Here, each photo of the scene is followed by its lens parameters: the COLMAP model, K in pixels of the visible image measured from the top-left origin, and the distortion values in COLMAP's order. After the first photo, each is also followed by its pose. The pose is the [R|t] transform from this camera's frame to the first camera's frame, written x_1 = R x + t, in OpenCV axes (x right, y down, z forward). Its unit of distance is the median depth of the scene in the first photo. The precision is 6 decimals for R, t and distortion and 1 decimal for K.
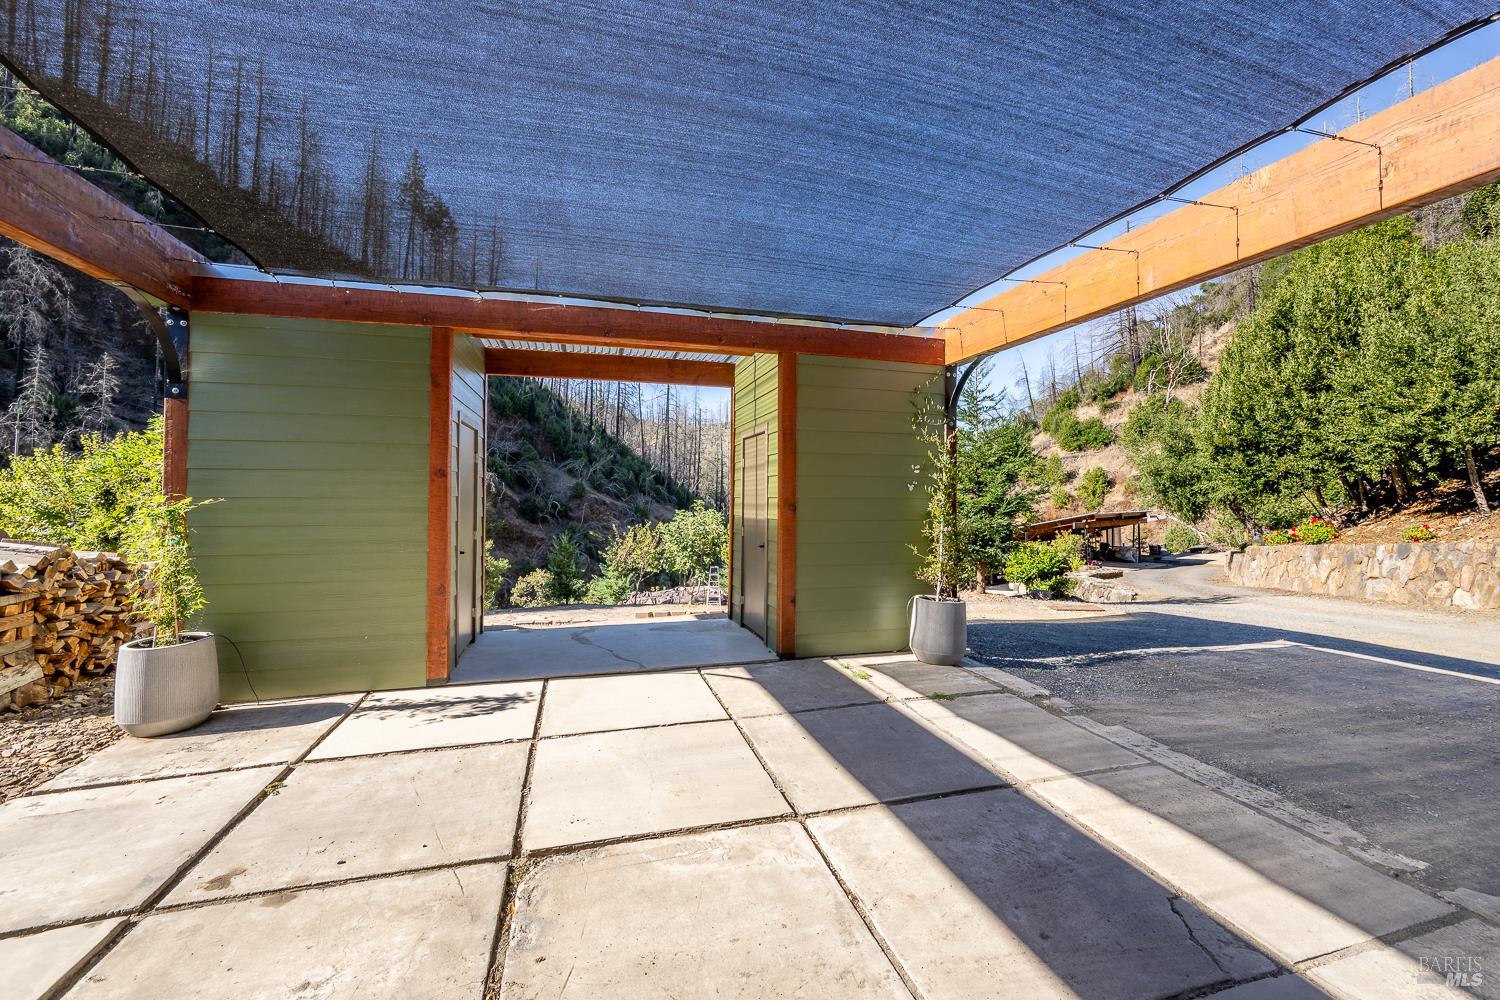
lens RADIAL K [[603.1, 0, 744.6], [0, 603.1, 479.5], [0, 0, 1]] dist [0.000554, -0.000457]
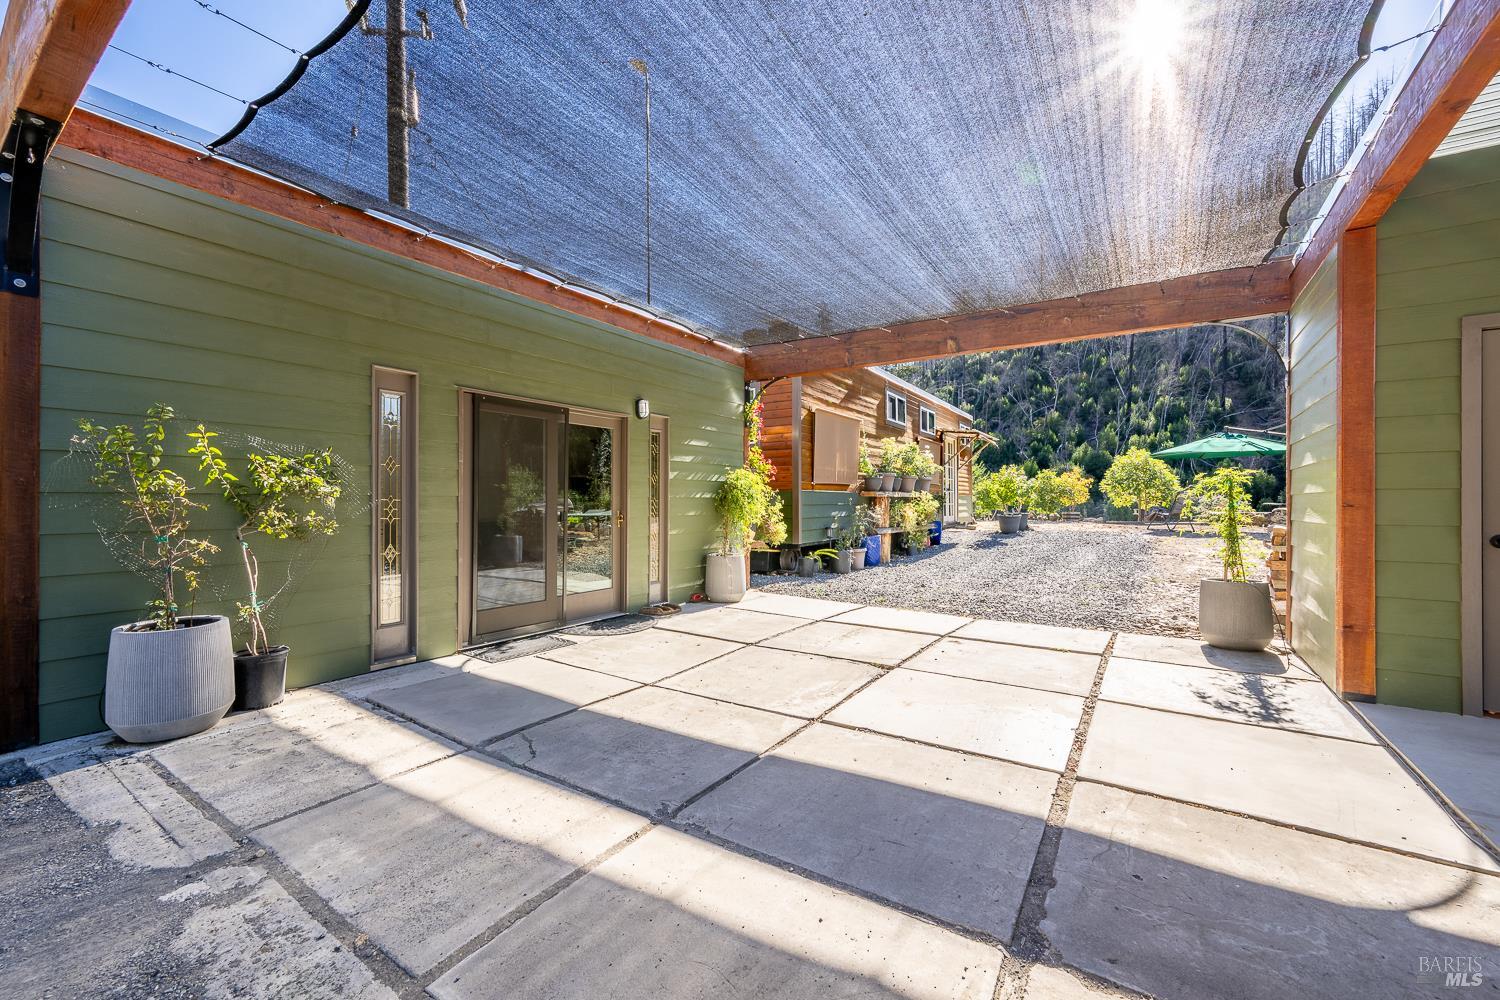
lens RADIAL K [[600.3, 0, 750.0], [0, 600.3, 500.0], [0, 0, 1]] dist [0.000913, 0.000667]
pose [[-0.755956, -0.007310, -0.654581, 0.643080], [0.012304, 0.999602, -0.025372, 0.106641], [0.654506, -0.027234, -0.755566, 1.222357]]
